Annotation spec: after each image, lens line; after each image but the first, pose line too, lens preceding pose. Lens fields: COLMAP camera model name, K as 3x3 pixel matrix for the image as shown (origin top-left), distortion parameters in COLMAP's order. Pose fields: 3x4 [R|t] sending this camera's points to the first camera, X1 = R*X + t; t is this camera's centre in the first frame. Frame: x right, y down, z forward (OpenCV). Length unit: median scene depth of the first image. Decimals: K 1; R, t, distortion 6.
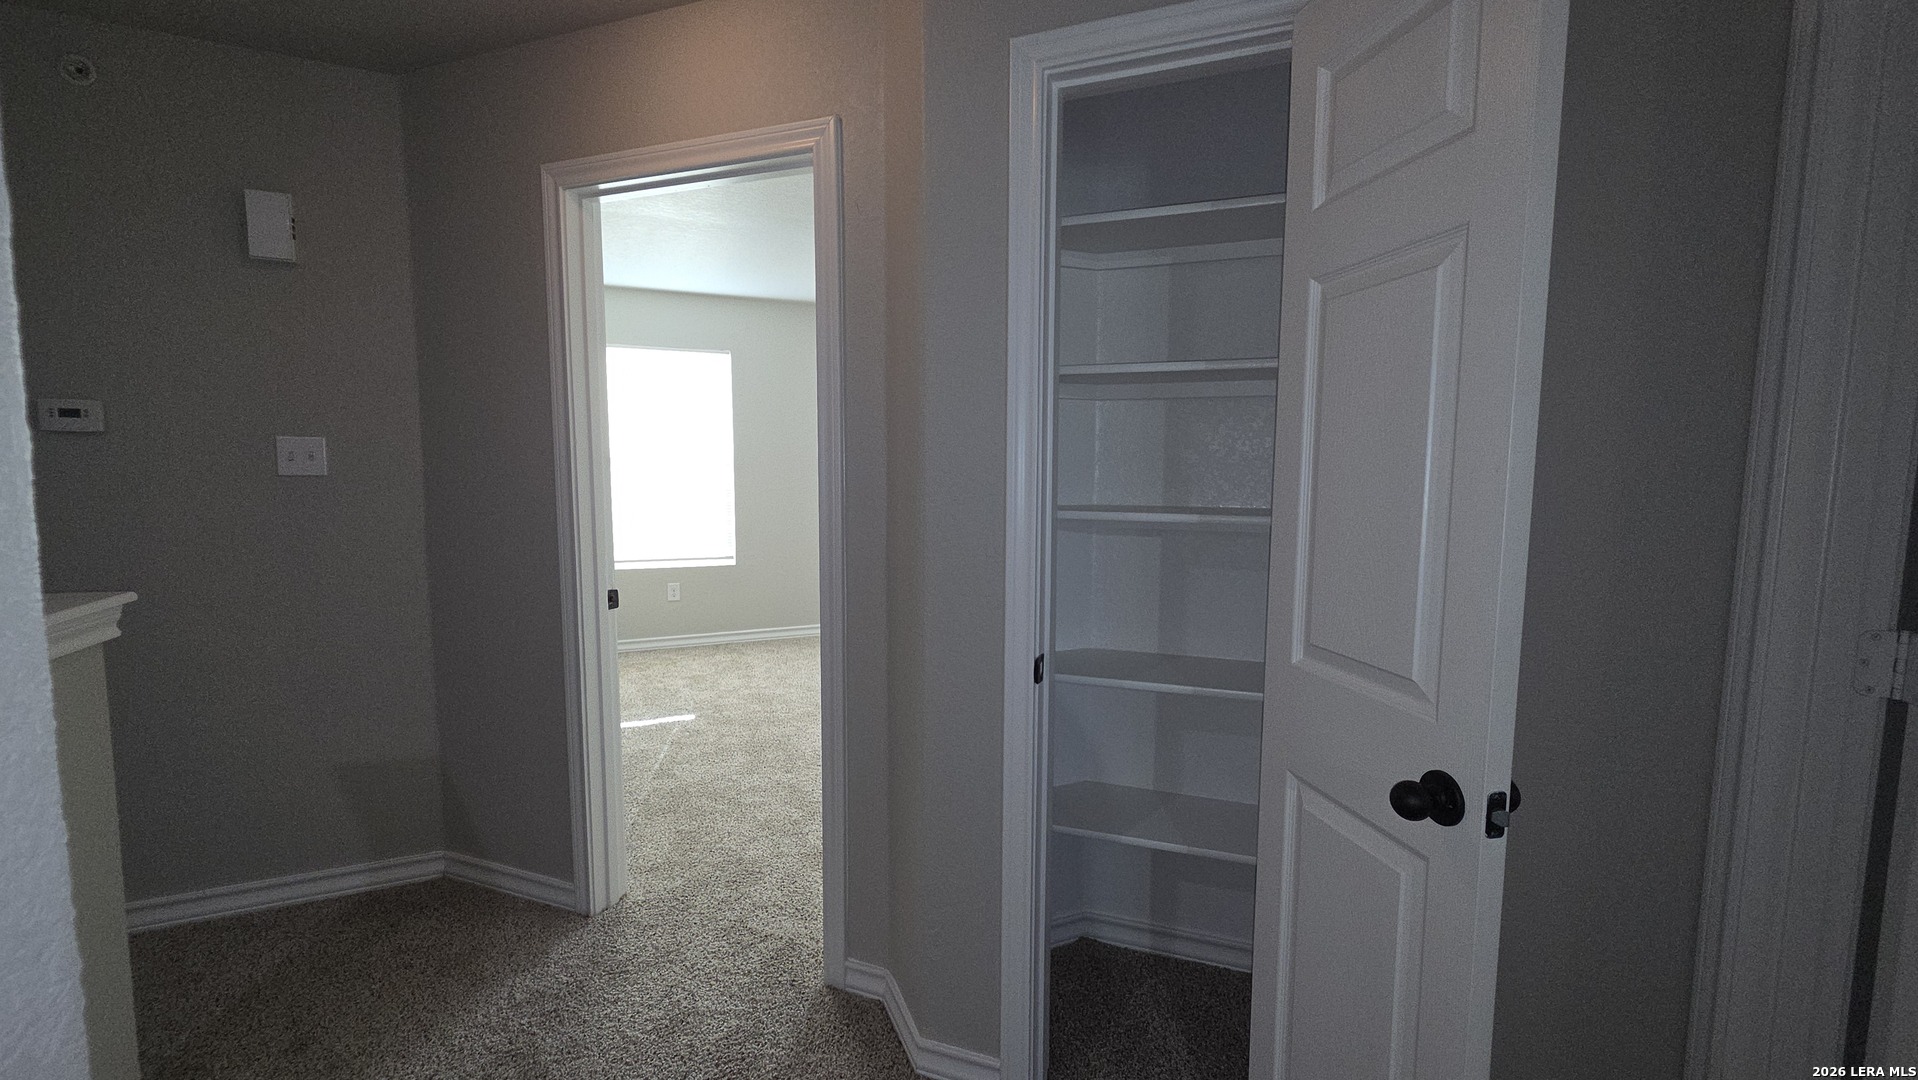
lens RADIAL K [[782.2, 0, 962.4], [0, 782.2, 539.9], [0, 0, 1]] dist [0.000269, -0.000345]
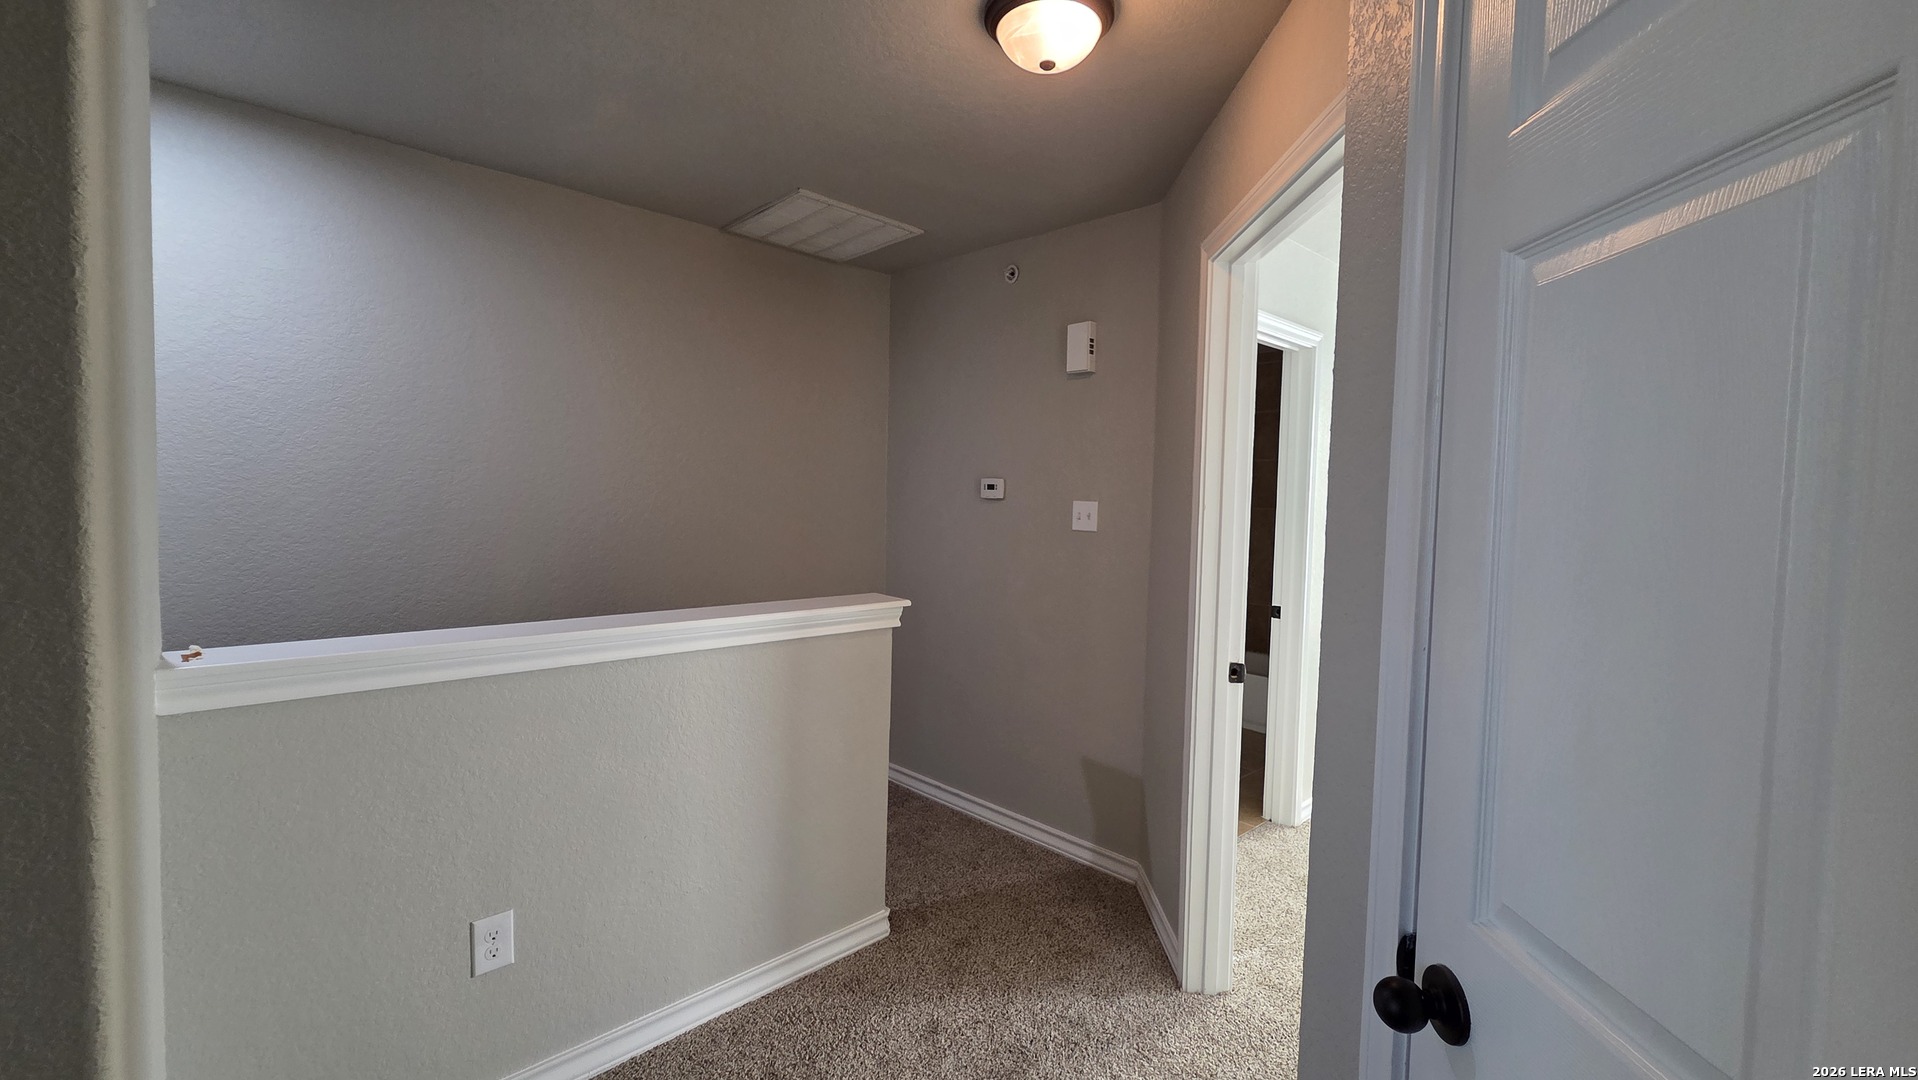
lens RADIAL K [[782.2, 0, 962.4], [0, 782.2, 539.9], [0, 0, 1]] dist [0.000269, -0.000345]
pose [[0.344654, 0.049500, -0.937424, 0.328100], [-0.113347, 0.993497, 0.010787, -0.058964], [0.931862, 0.102537, 0.348023, 0.357656]]
